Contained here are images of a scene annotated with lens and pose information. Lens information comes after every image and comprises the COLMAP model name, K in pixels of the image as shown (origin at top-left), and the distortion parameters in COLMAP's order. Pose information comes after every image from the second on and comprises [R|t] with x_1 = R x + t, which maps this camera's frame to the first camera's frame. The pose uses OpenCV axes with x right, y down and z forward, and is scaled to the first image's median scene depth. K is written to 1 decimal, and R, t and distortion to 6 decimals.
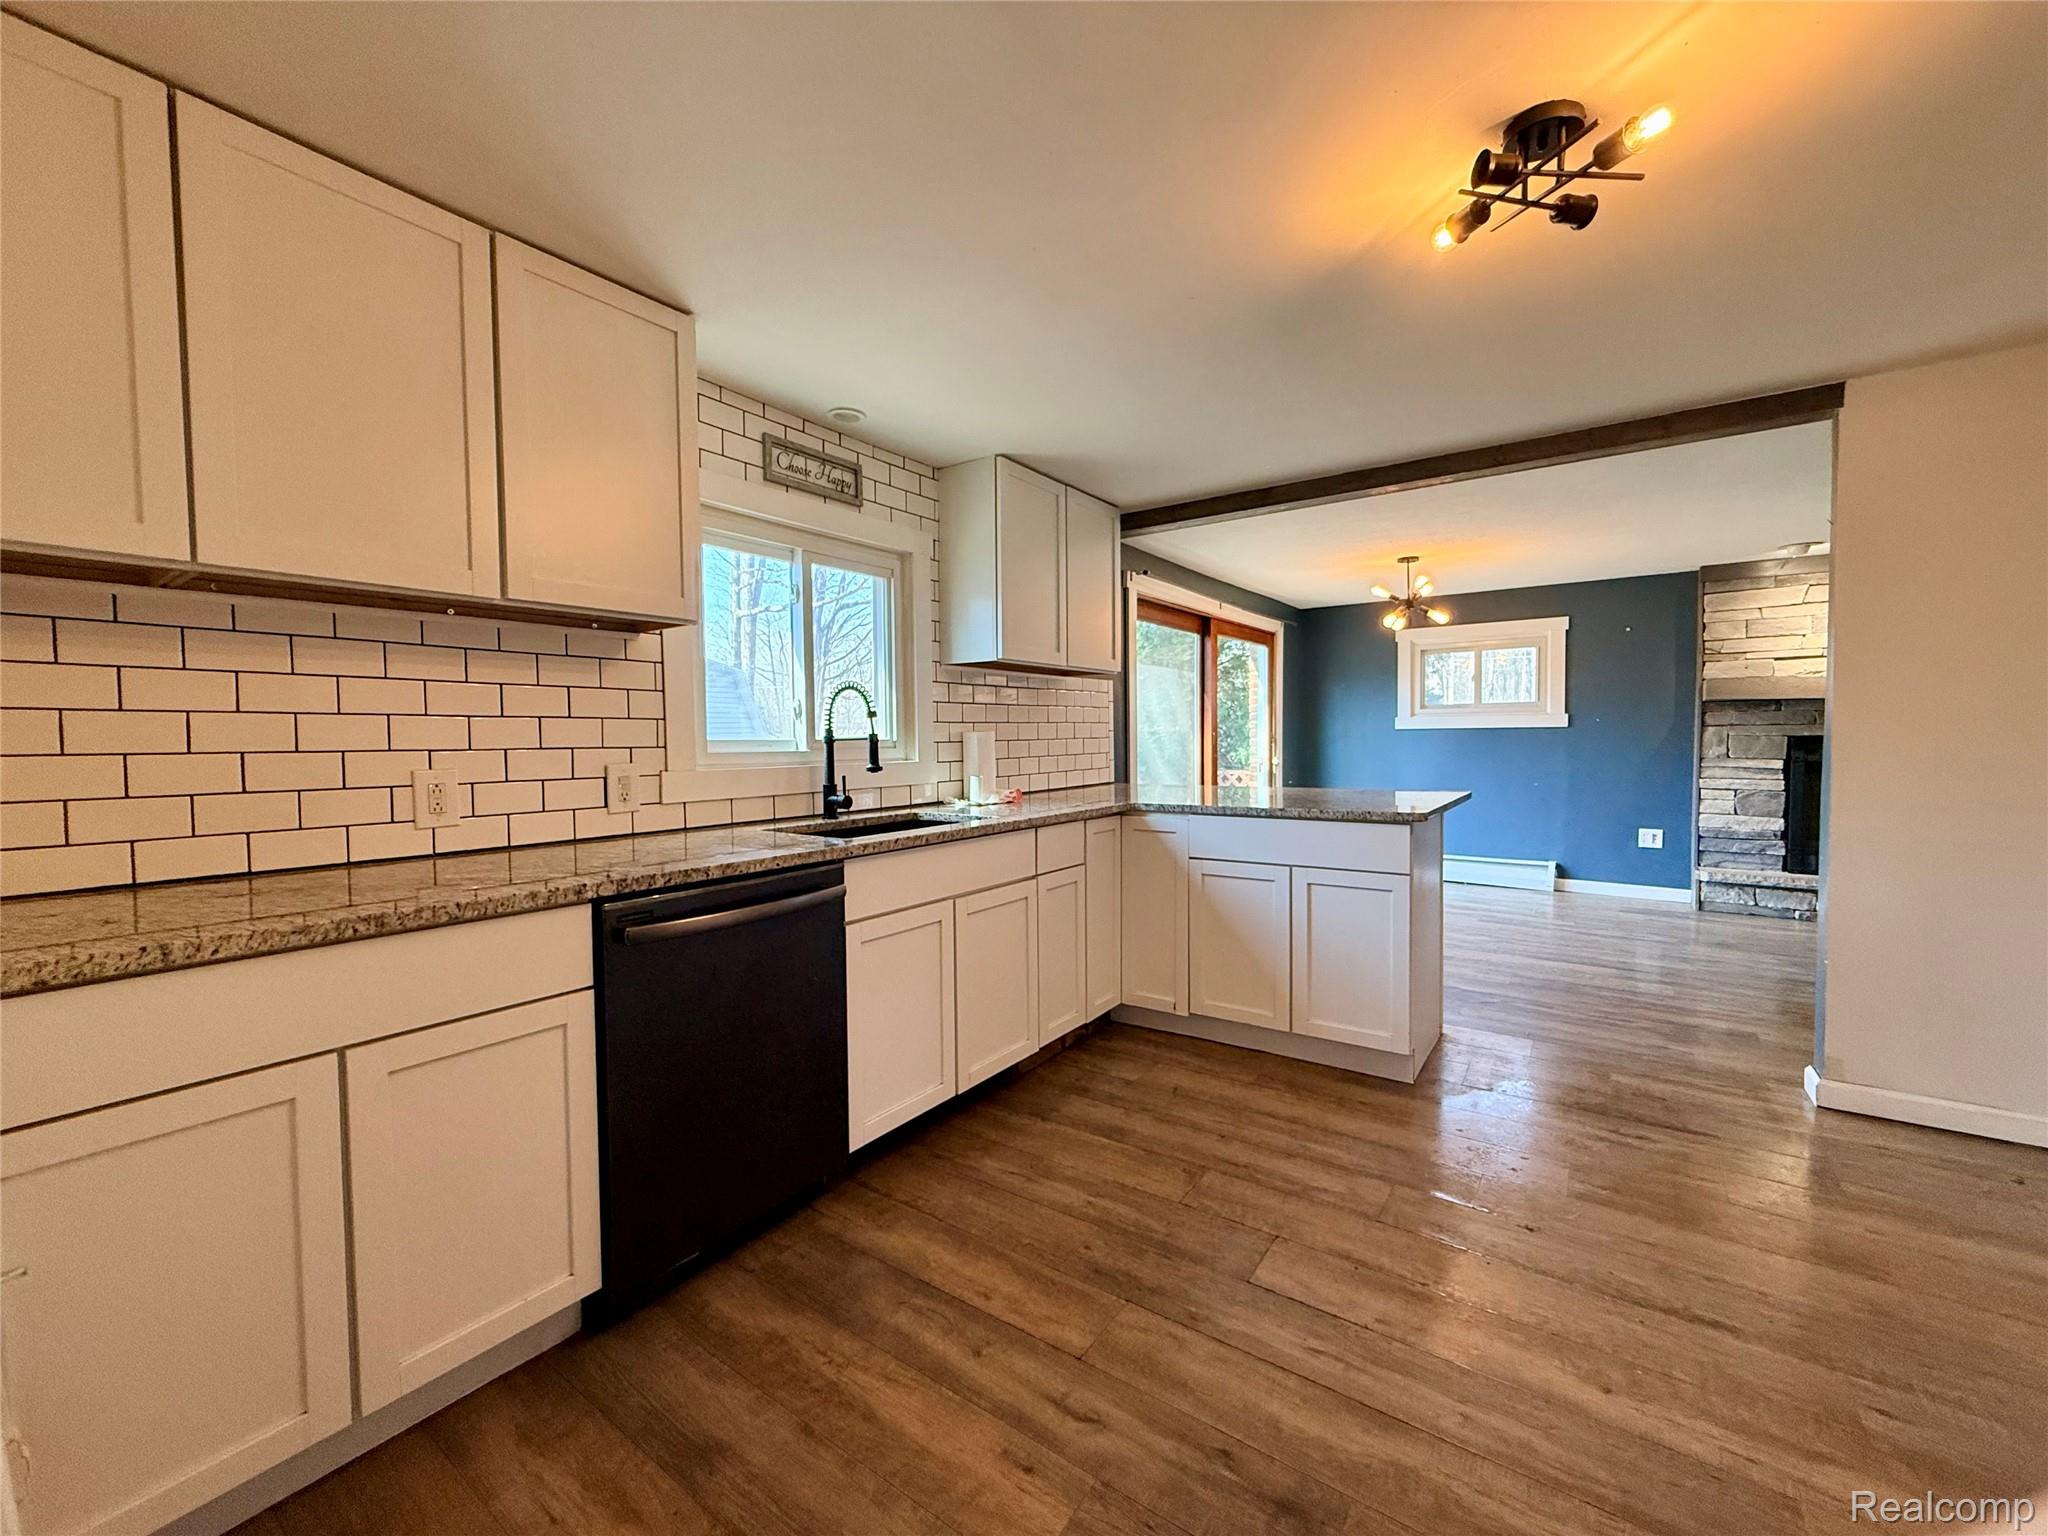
lens RADIAL K [[815.8, 0, 1018.6], [0, 815.8, 771.1], [0, 0, 1]] dist [-0.000791, -0.000105]
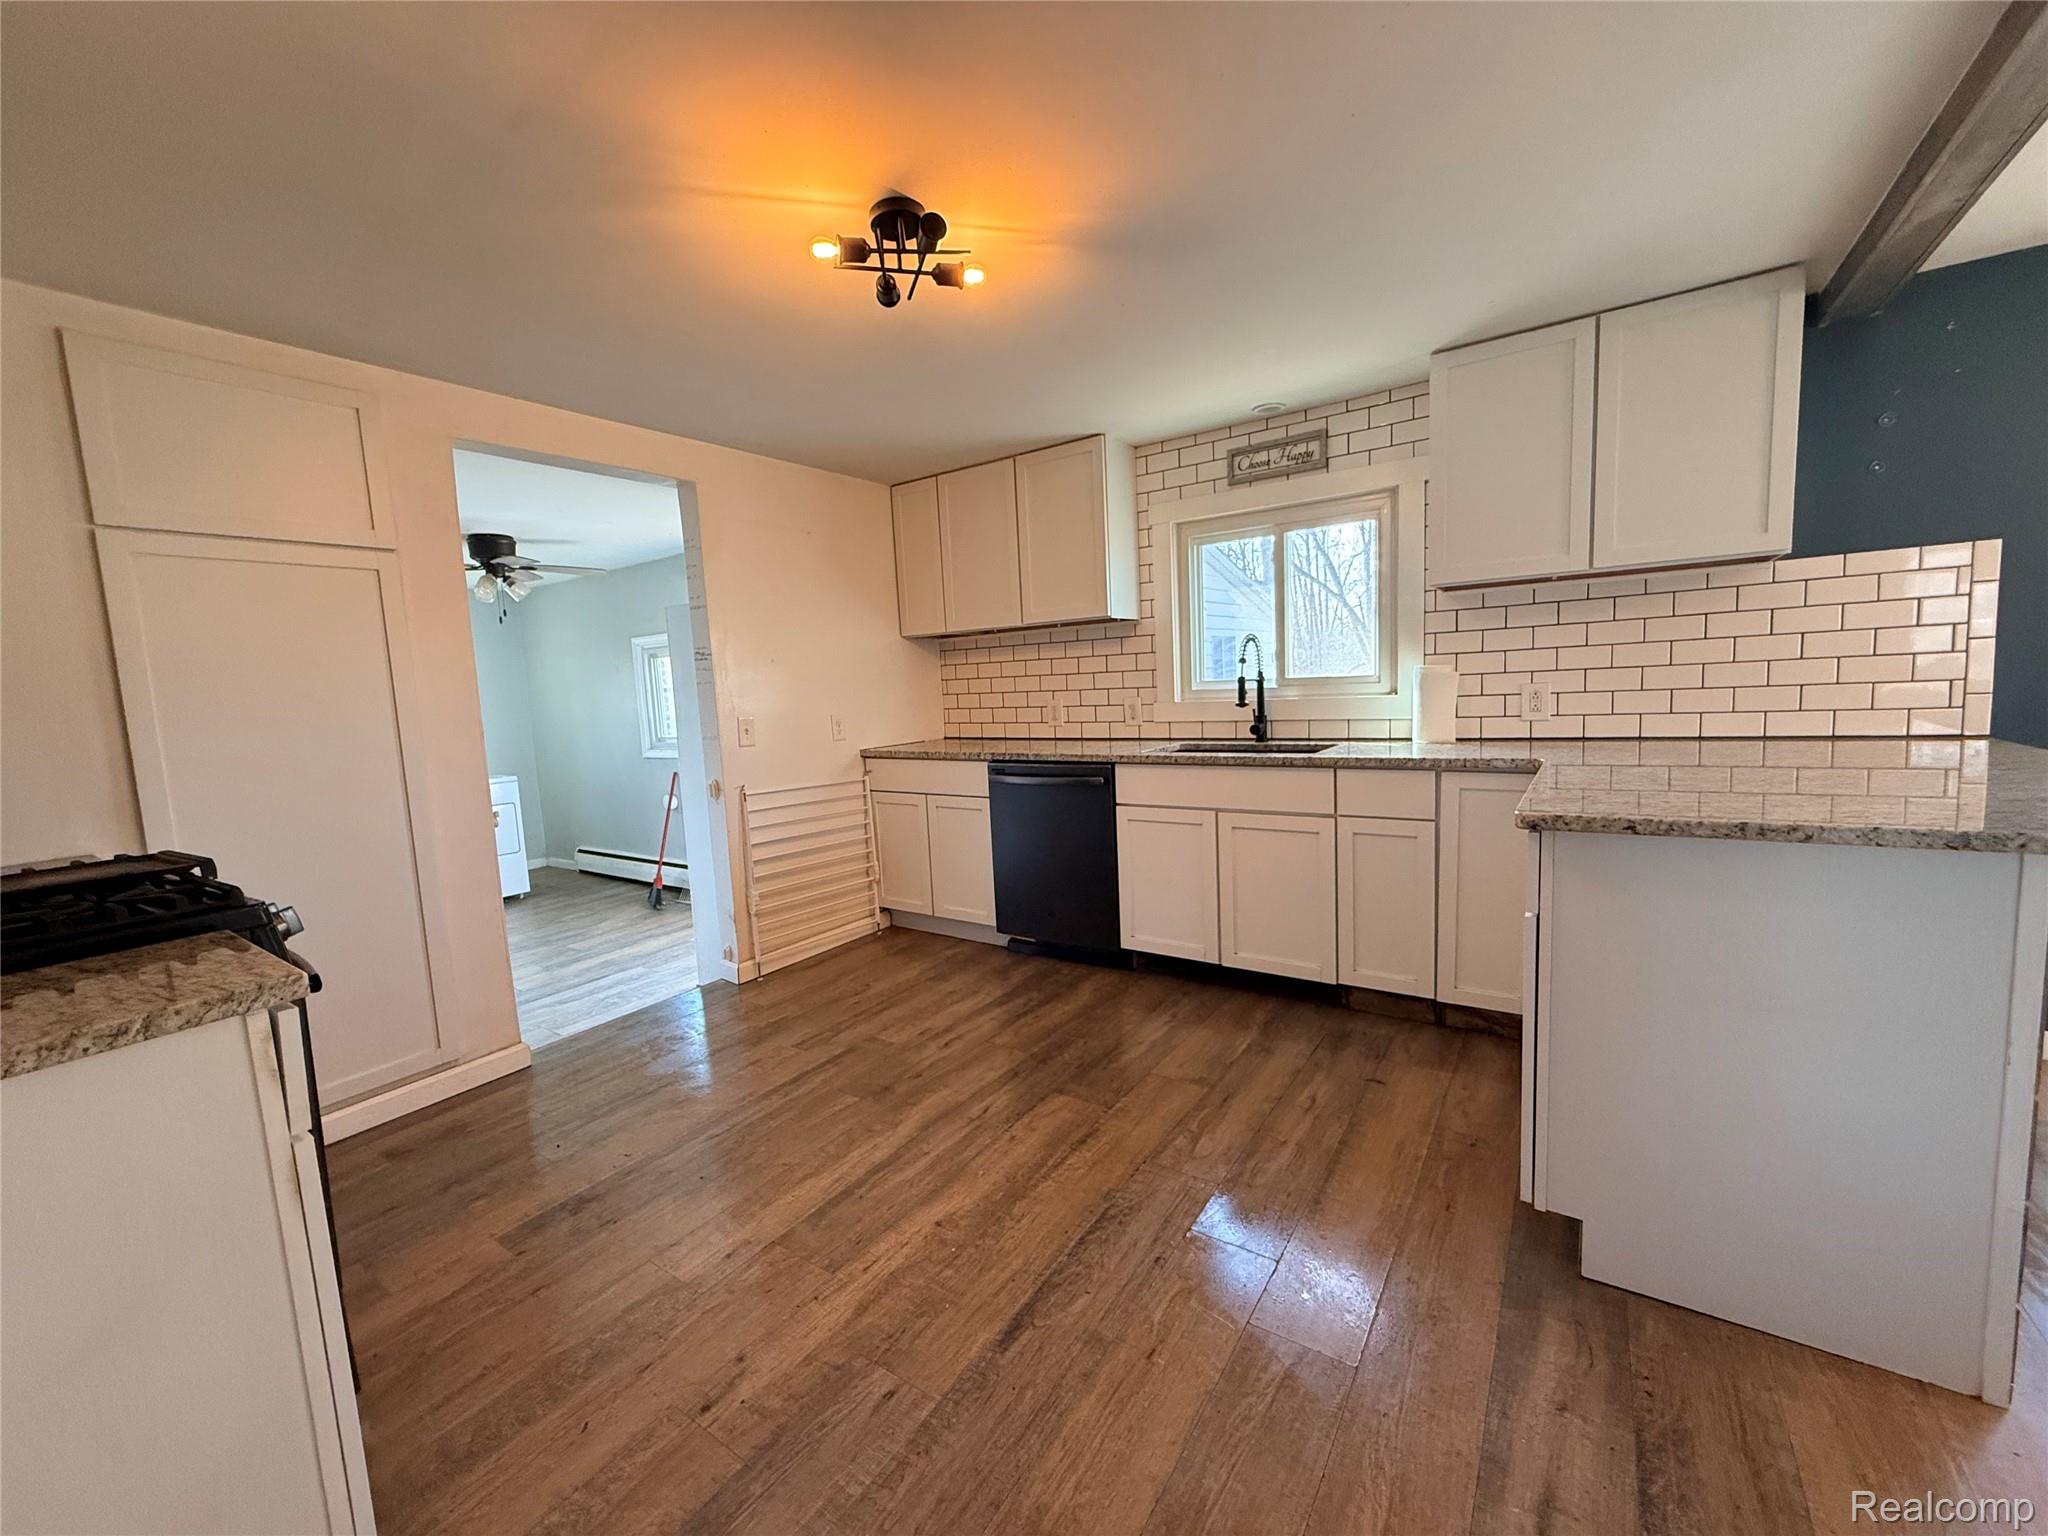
lens RADIAL K [[815.8, 0, 1018.6], [0, 815.8, 771.1], [0, 0, 1]] dist [-0.000791, -0.000105]
pose [[0.019418, 0.118209, -0.992799, 1.020091], [0.006780, 0.992948, 0.118359, -0.049119], [0.999788, -0.009029, 0.018479, 0.593378]]
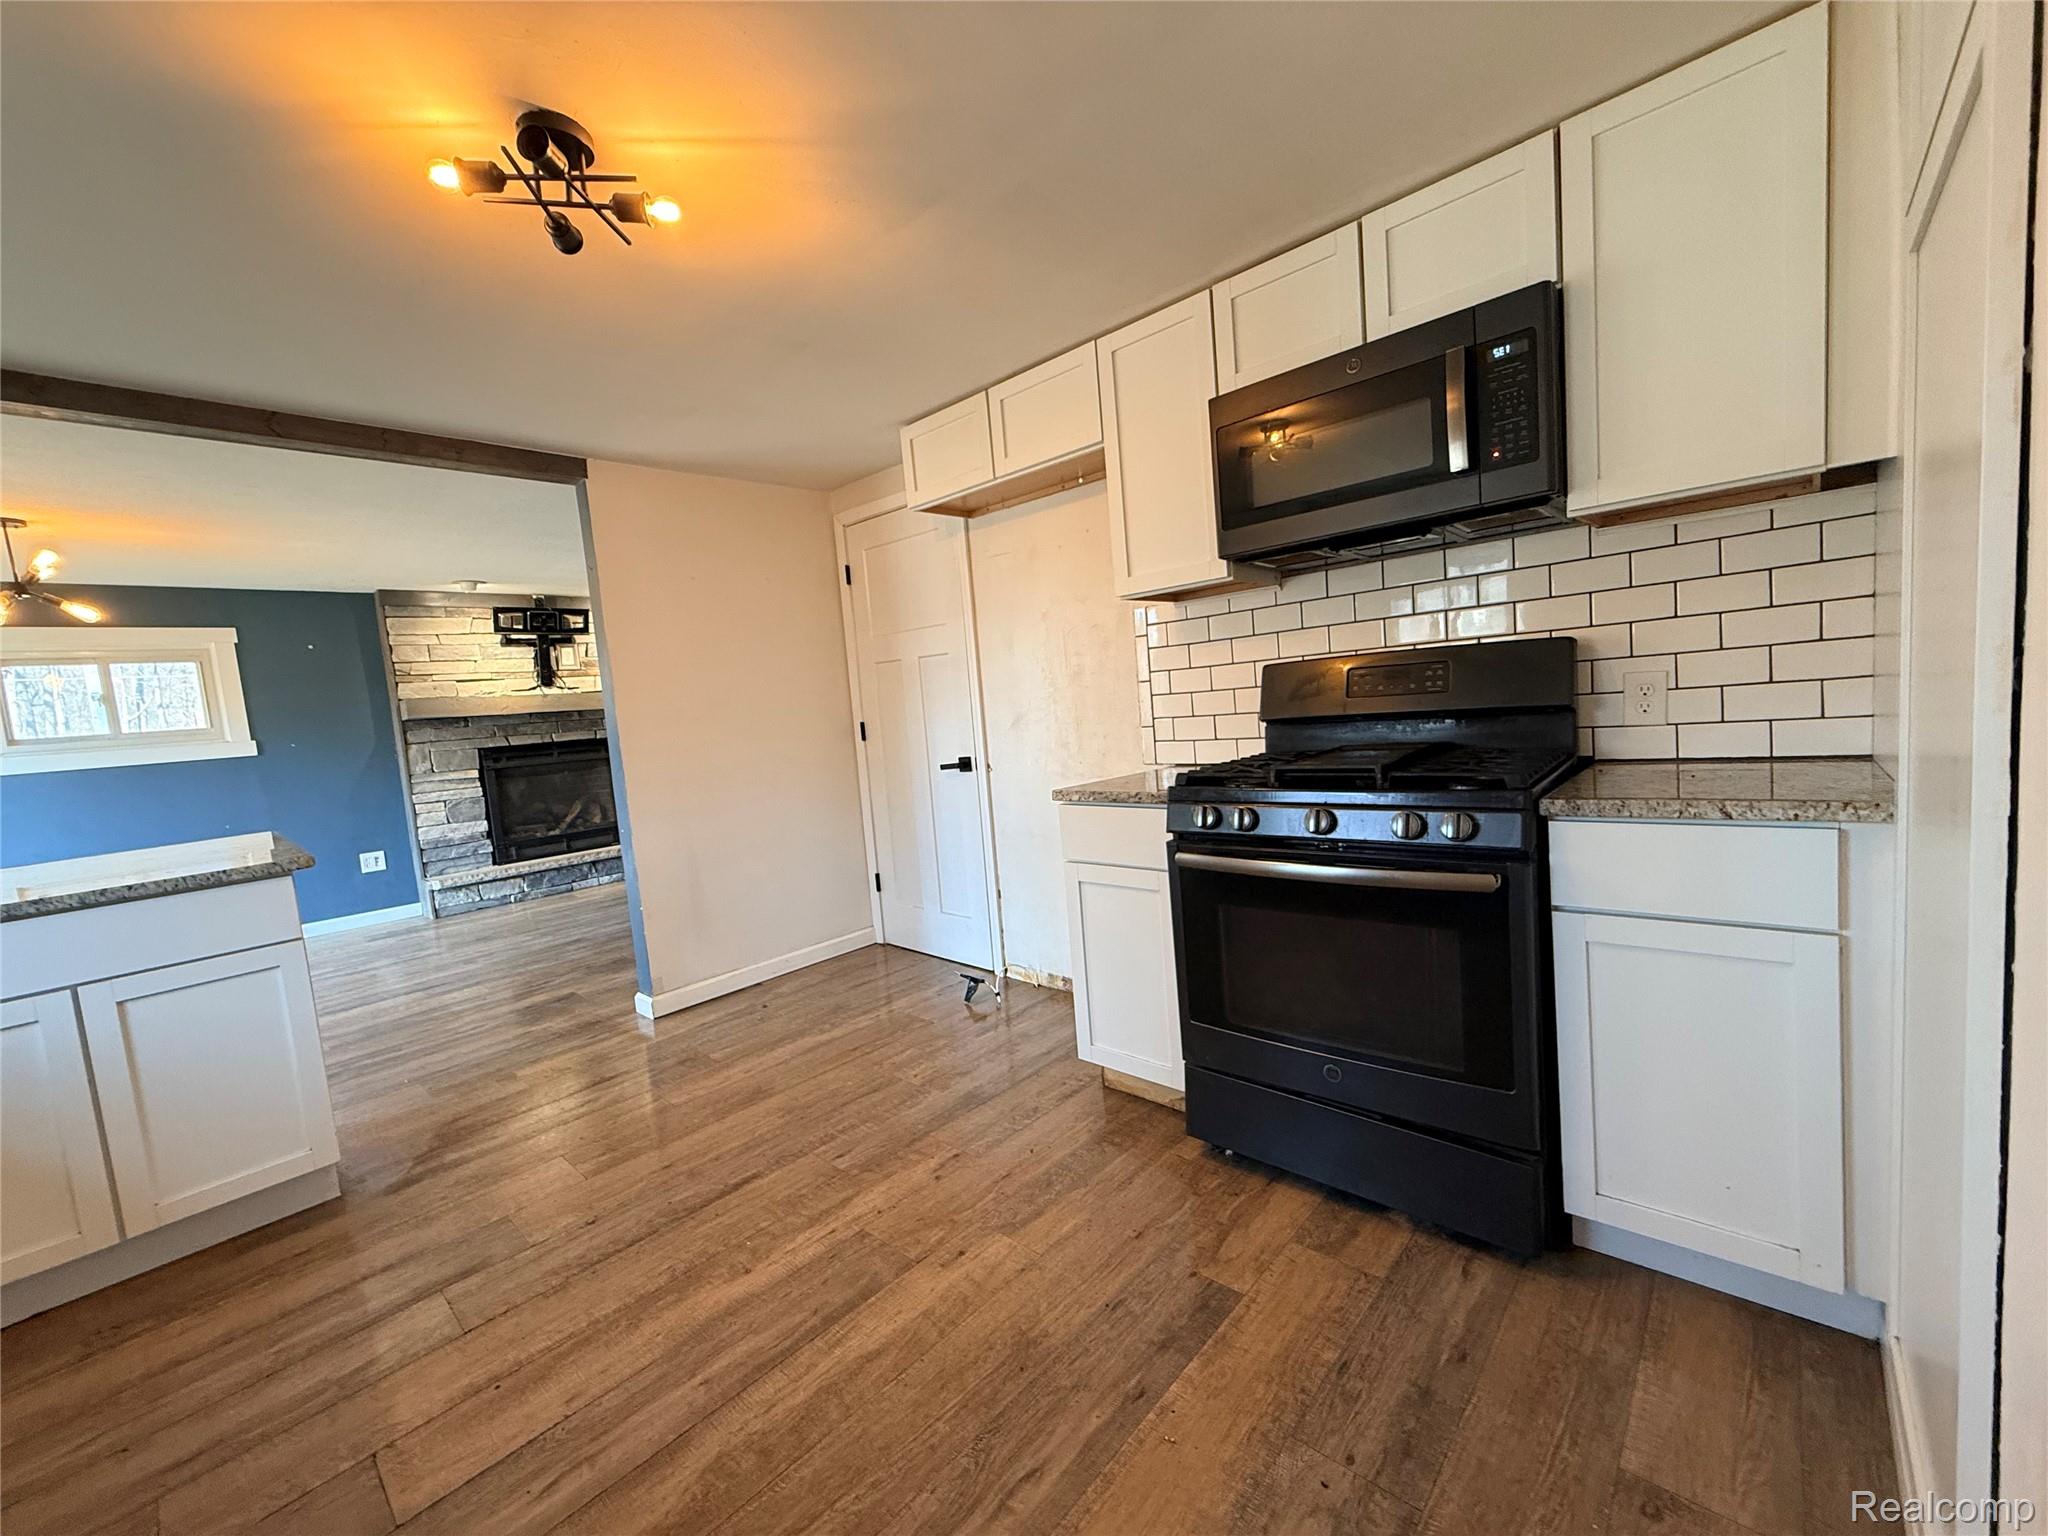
lens RADIAL K [[815.8, 0, 1018.6], [0, 815.8, 771.1], [0, 0, 1]] dist [-0.000791, -0.000105]
pose [[0.120235, -0.088036, 0.988834, -0.187841], [0.123075, 0.989698, 0.073148, -0.003562], [-0.985087, 0.112906, 0.129831, 0.197485]]
